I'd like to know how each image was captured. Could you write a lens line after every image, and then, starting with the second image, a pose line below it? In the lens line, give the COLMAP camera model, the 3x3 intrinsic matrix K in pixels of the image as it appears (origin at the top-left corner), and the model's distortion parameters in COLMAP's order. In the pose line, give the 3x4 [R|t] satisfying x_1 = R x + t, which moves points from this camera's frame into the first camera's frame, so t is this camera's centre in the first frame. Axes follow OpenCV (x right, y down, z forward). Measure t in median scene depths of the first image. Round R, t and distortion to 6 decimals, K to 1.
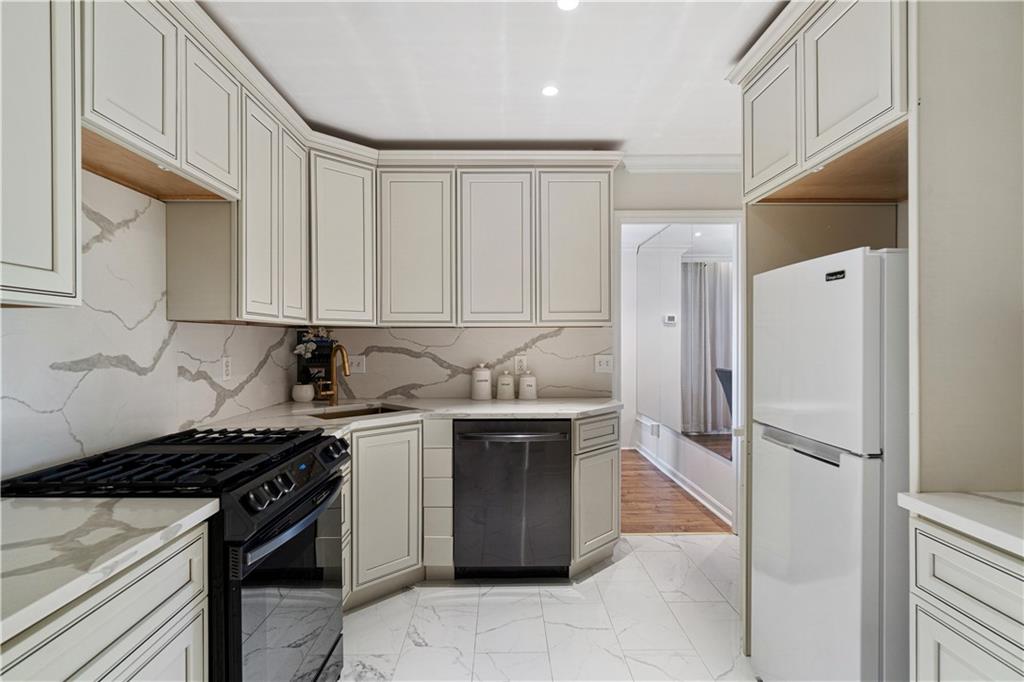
lens RADIAL K [[524.1, 0, 513.2], [0, 524.1, 341.0], [0, 0, 1]] dist [-0.005530, -0.001583]
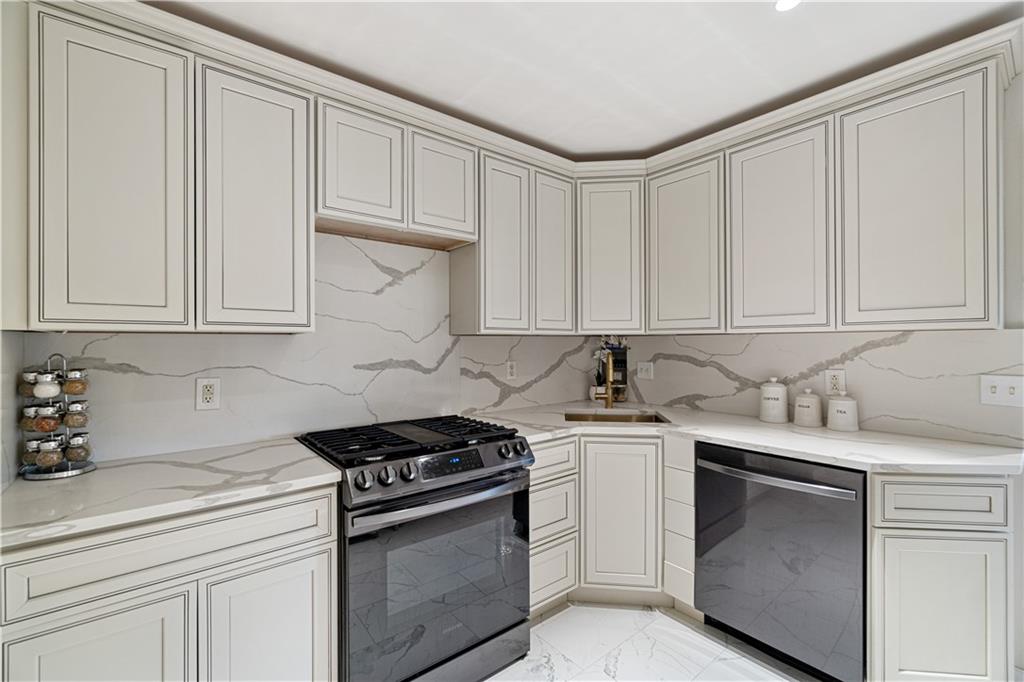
lens RADIAL K [[443.0, 0, 510.5], [0, 443.0, 341.5], [0, 0, 1]] dist [-0.007782, 0.000575]
pose [[0.604072, -0.001264, -0.796928, 0.287696], [0.001802, 0.999998, -0.000220, -0.016312], [0.796927, -0.001303, 0.604074, 0.306930]]
